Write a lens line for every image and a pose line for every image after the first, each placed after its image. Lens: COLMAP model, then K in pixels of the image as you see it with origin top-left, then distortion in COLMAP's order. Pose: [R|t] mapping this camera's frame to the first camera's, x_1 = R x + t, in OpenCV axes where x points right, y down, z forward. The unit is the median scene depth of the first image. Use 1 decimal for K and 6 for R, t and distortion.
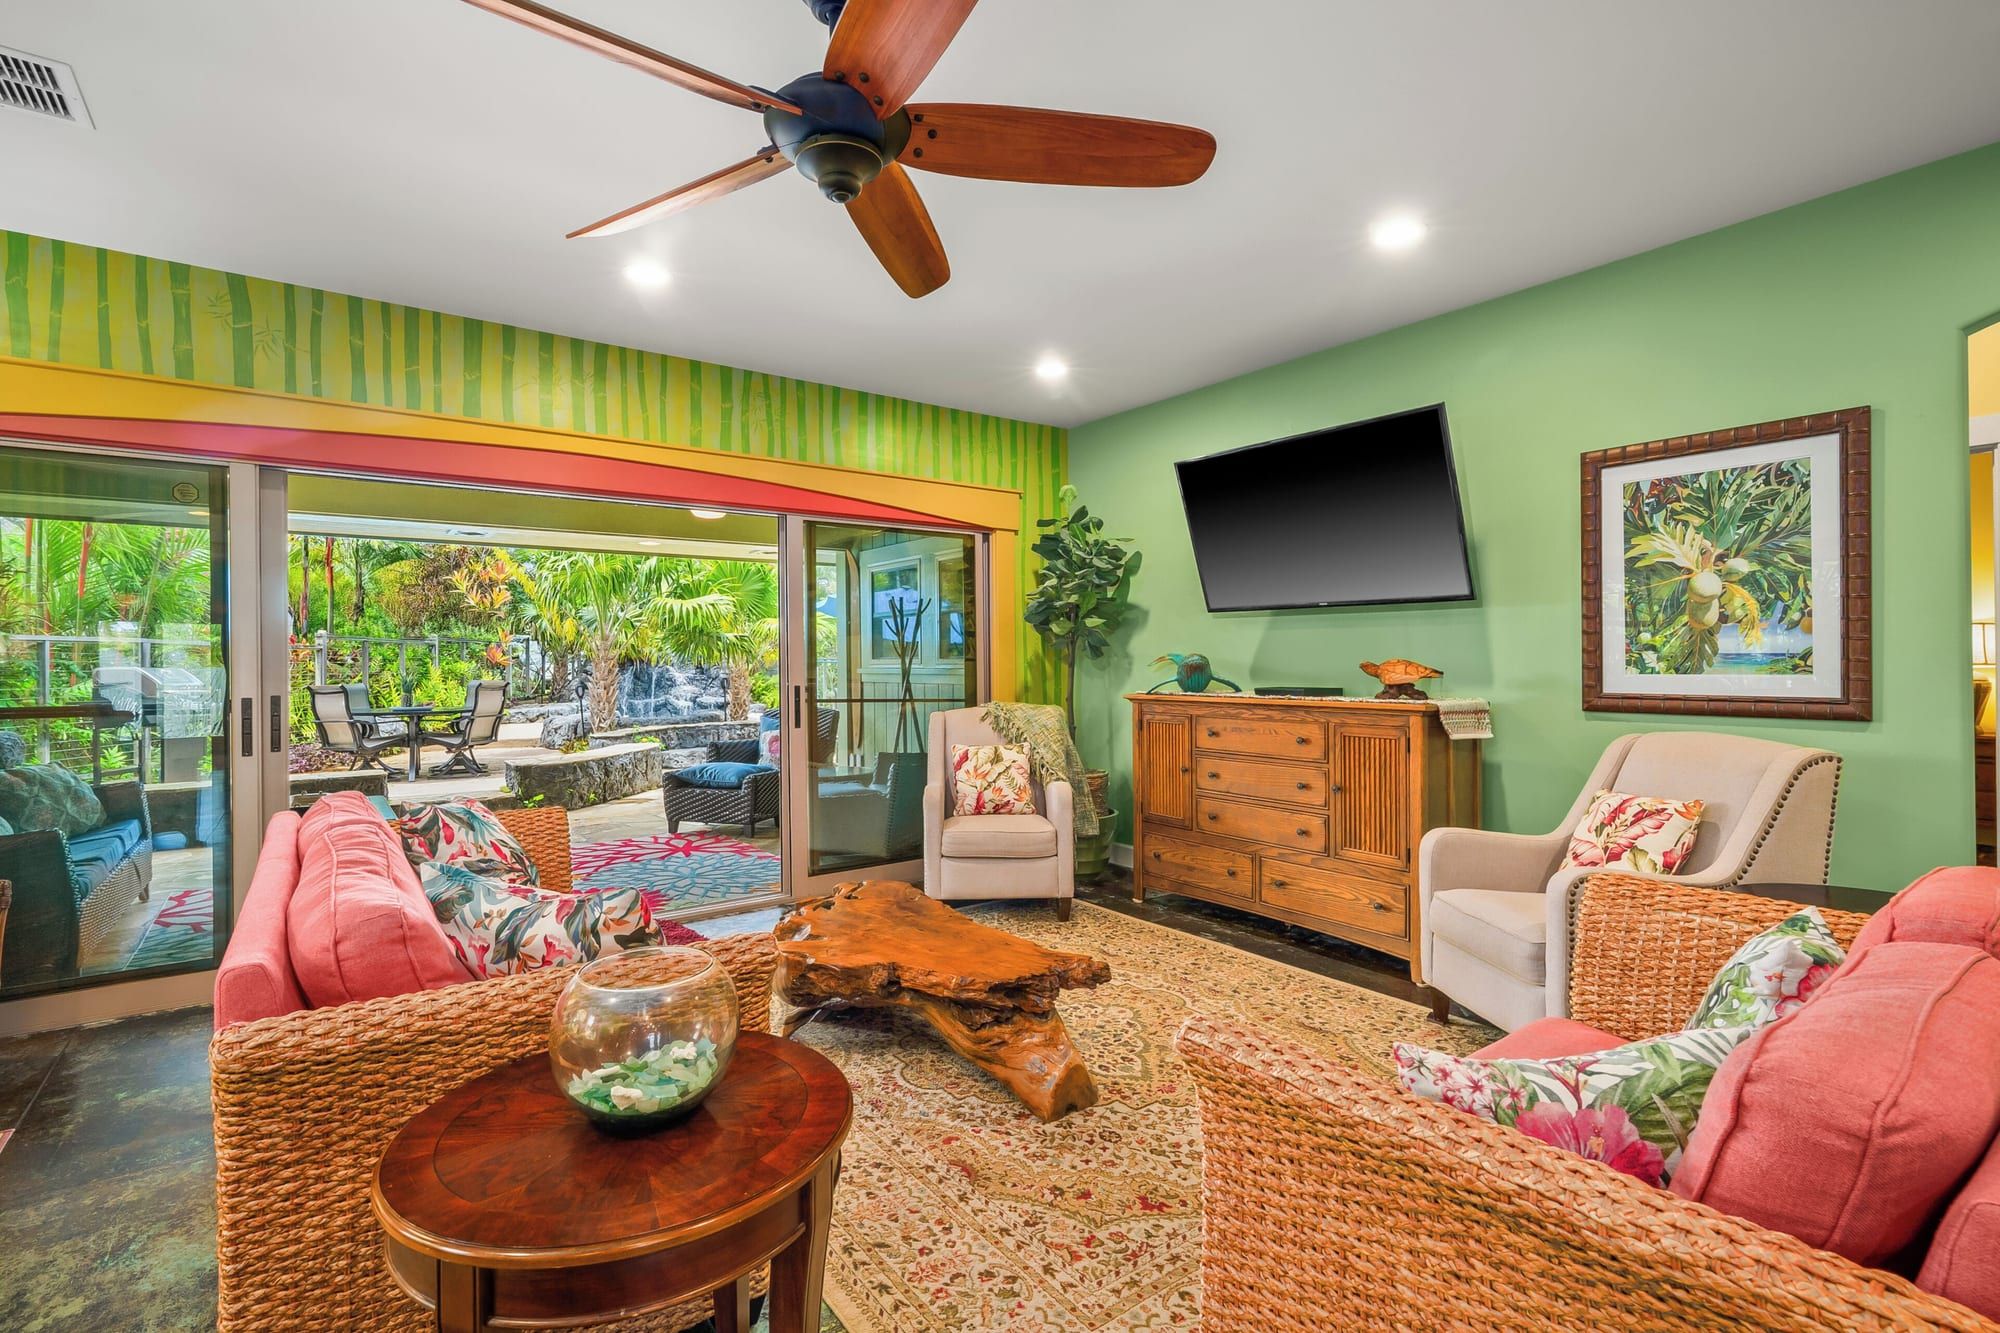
lens RADIAL K [[928.8, 0, 1000.0], [0, 928.8, 666.5], [0, 0, 1]] dist [-0.000153, 0.000188]
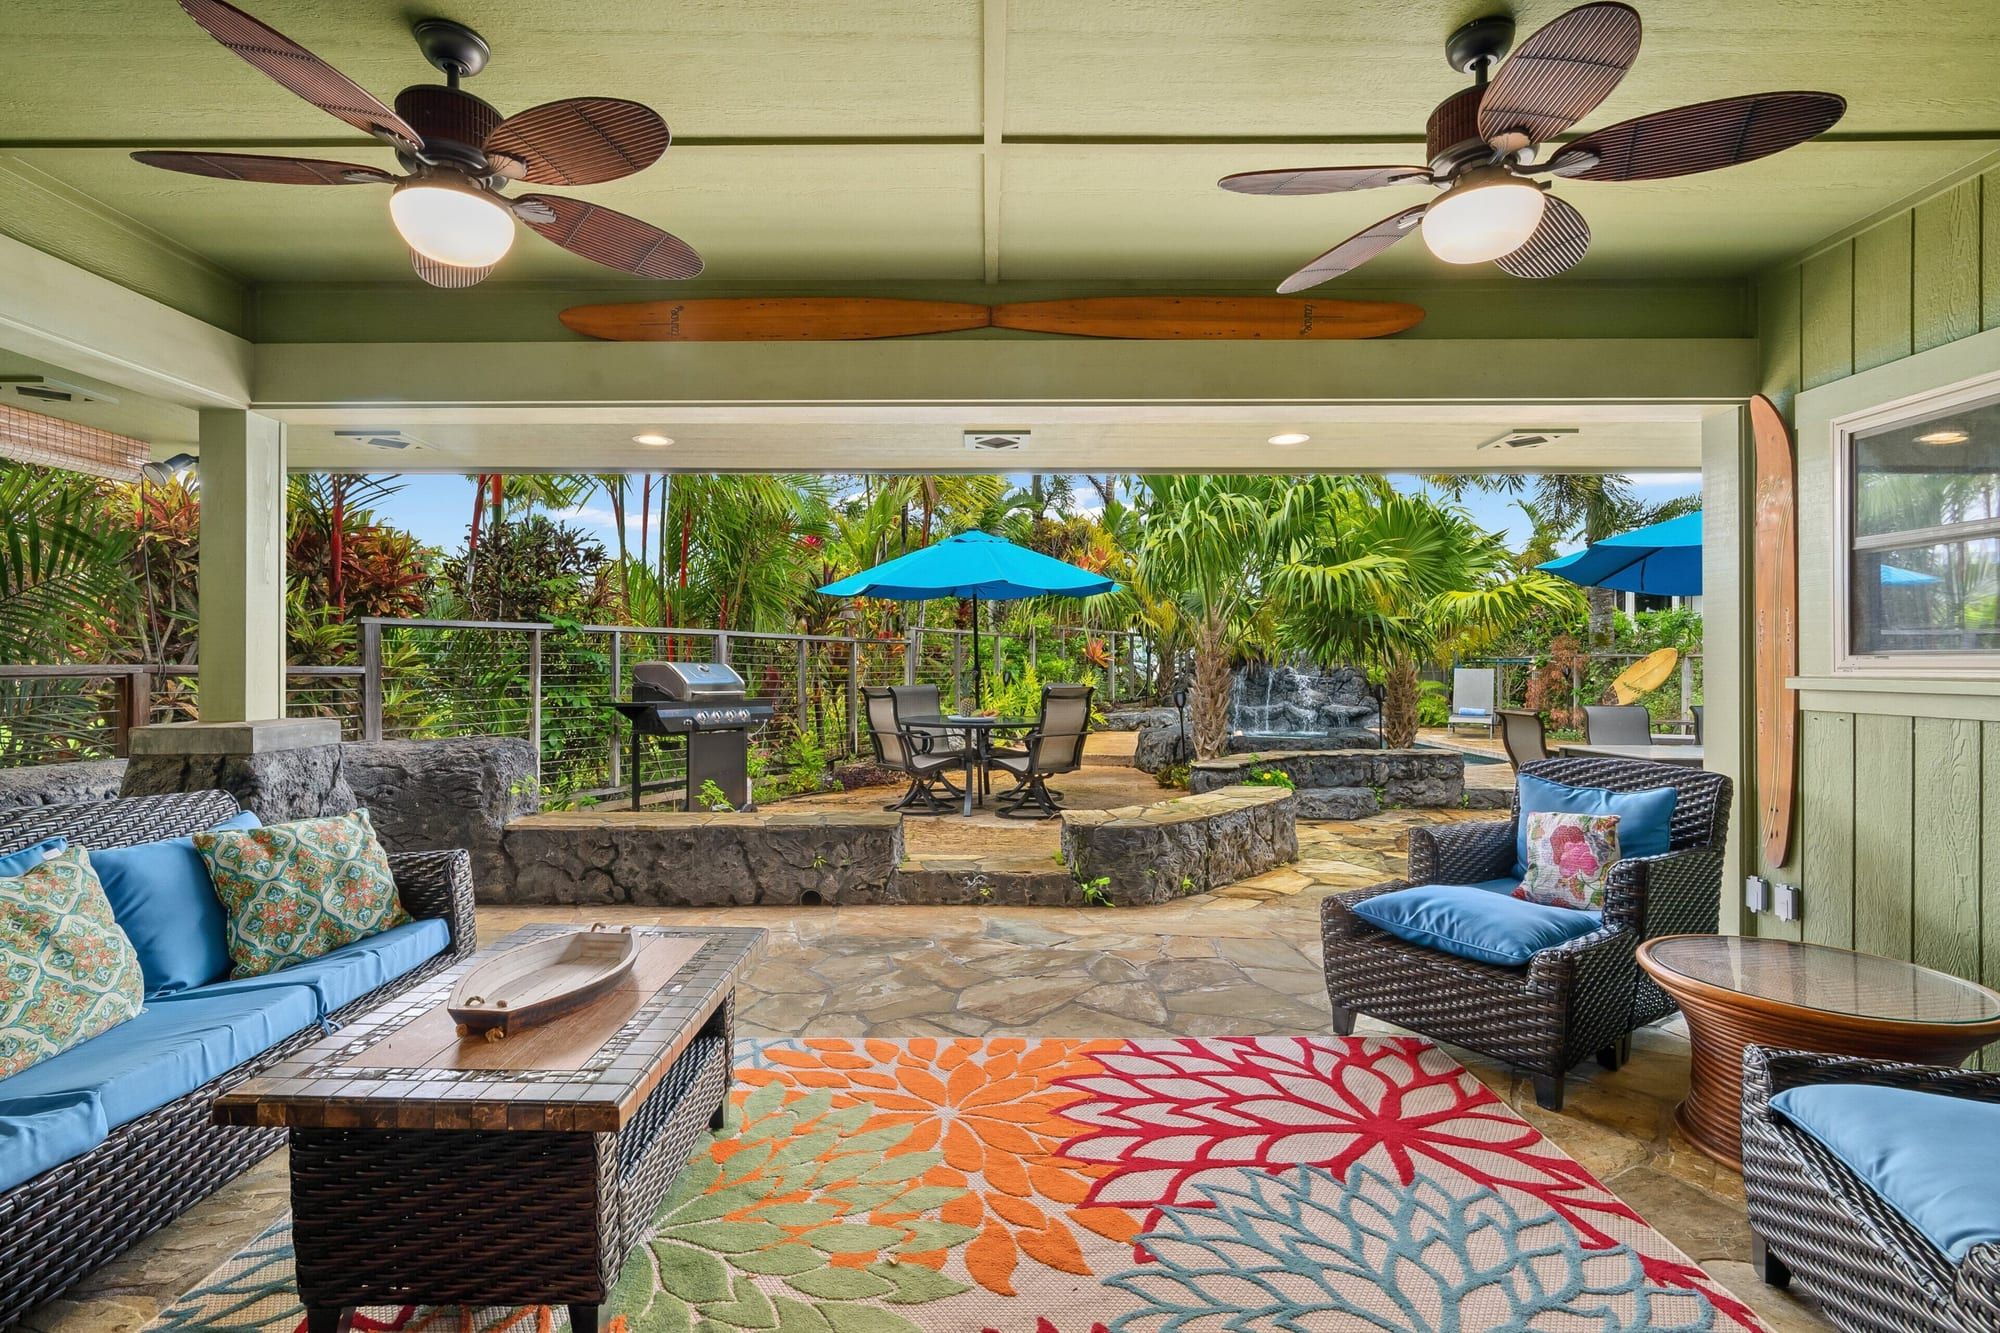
lens RADIAL K [[928.8, 0, 1000.0], [0, 928.8, 666.5], [0, 0, 1]] dist [-0.000153, 0.000188]
pose [[0.806860, 0.009948, -0.590658, -0.173245], [-0.010075, 0.999945, 0.003079, 0.000047], [0.590656, 0.003466, 0.806916, 0.419224]]
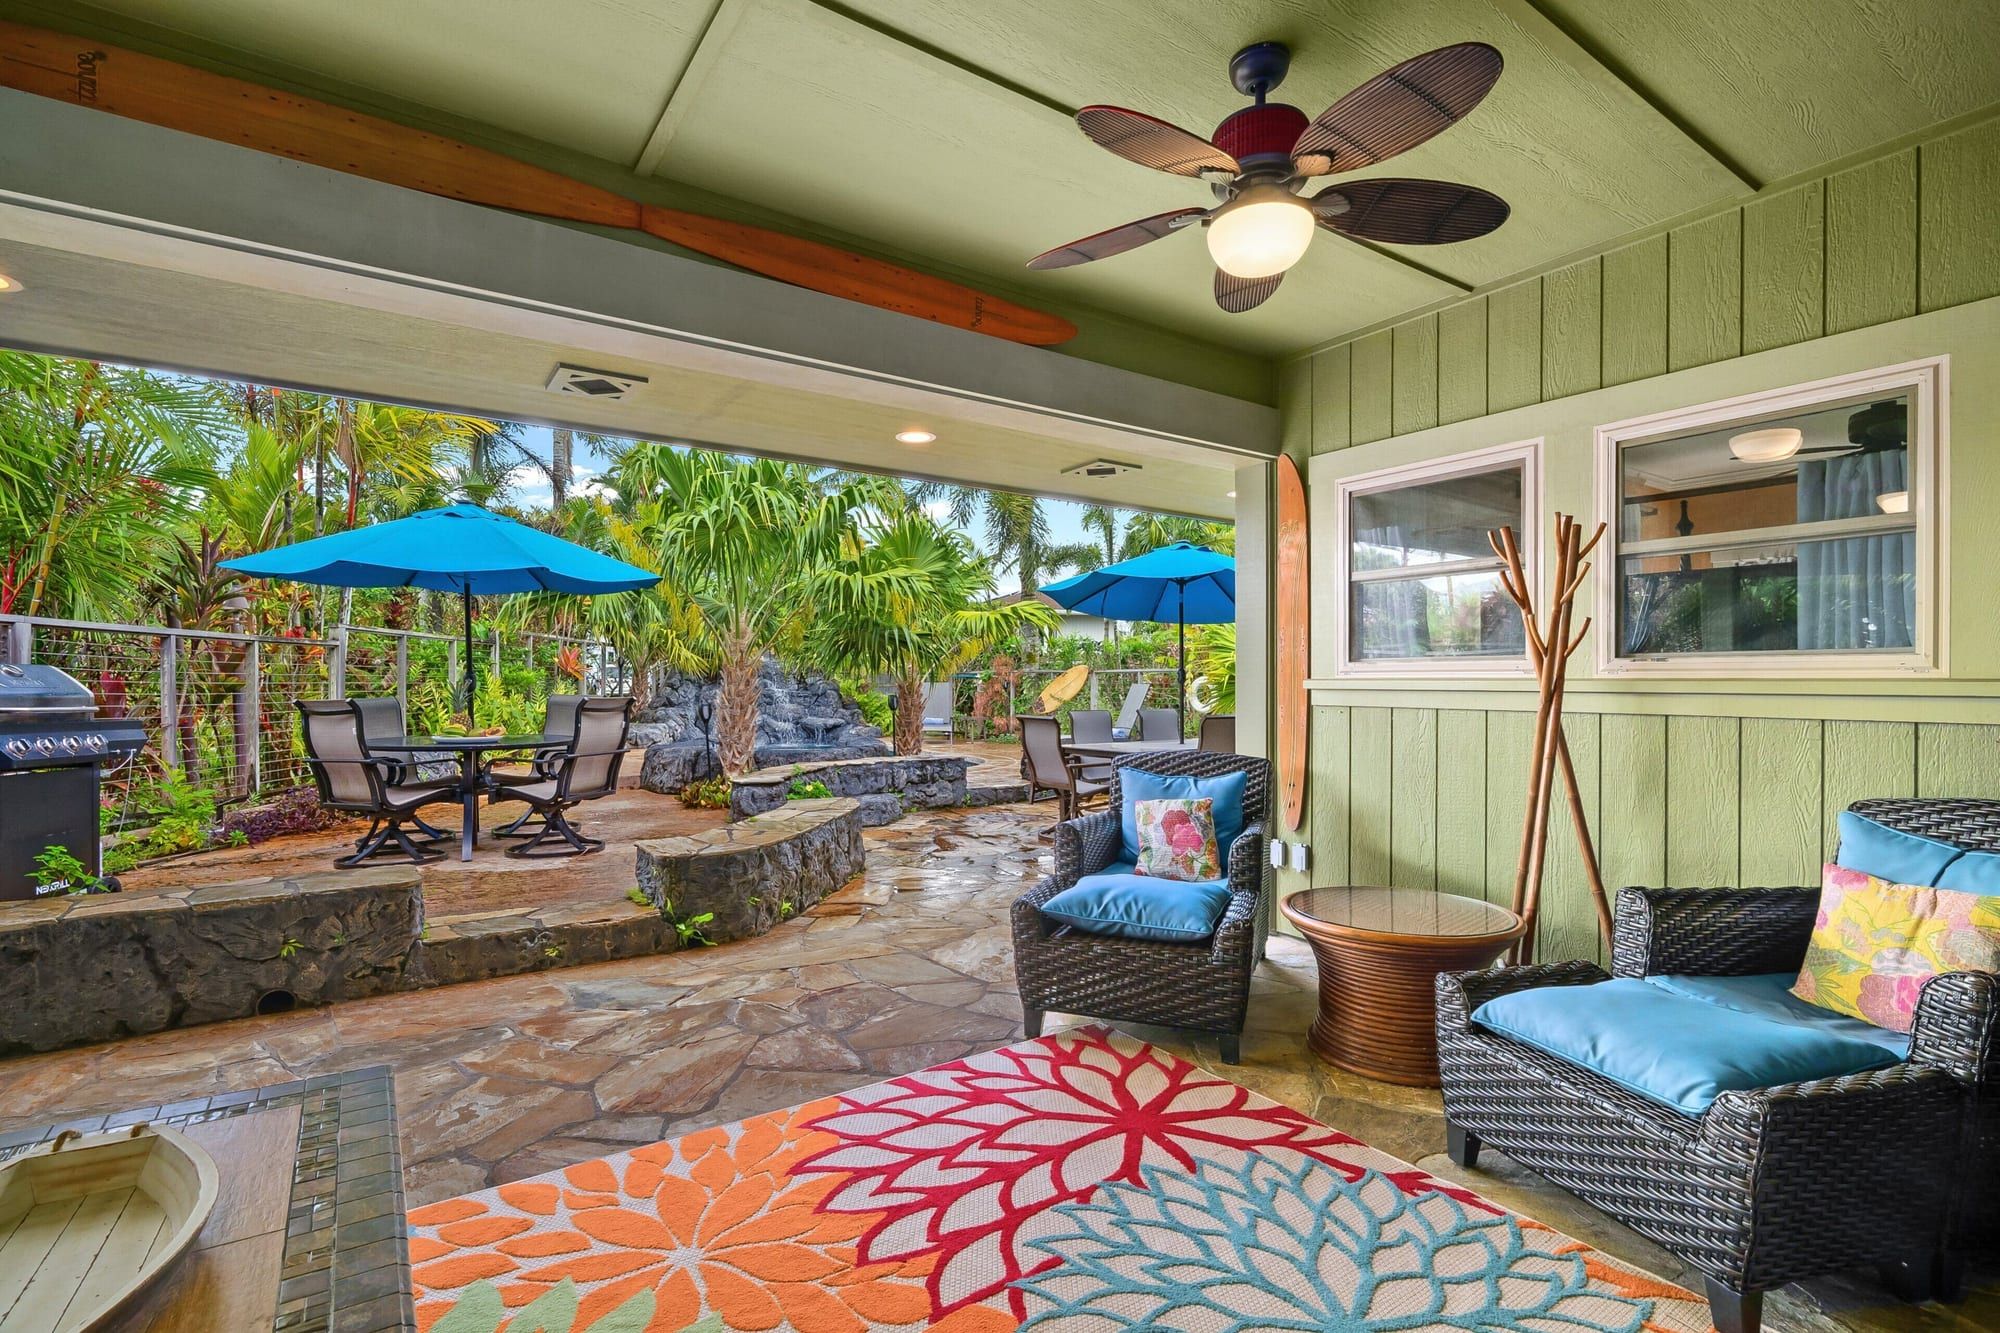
lens RADIAL K [[915.3, 0, 990.3], [0, 915.3, 686.8], [0, 0, 1]] dist [-0.005655, 0.000588]
pose [[0.999243, 0.011307, -0.037227, -0.282171], [-0.011315, 0.999936, -0.000008, 0.007840], [0.037224, 0.000430, 0.999307, 0.435658]]
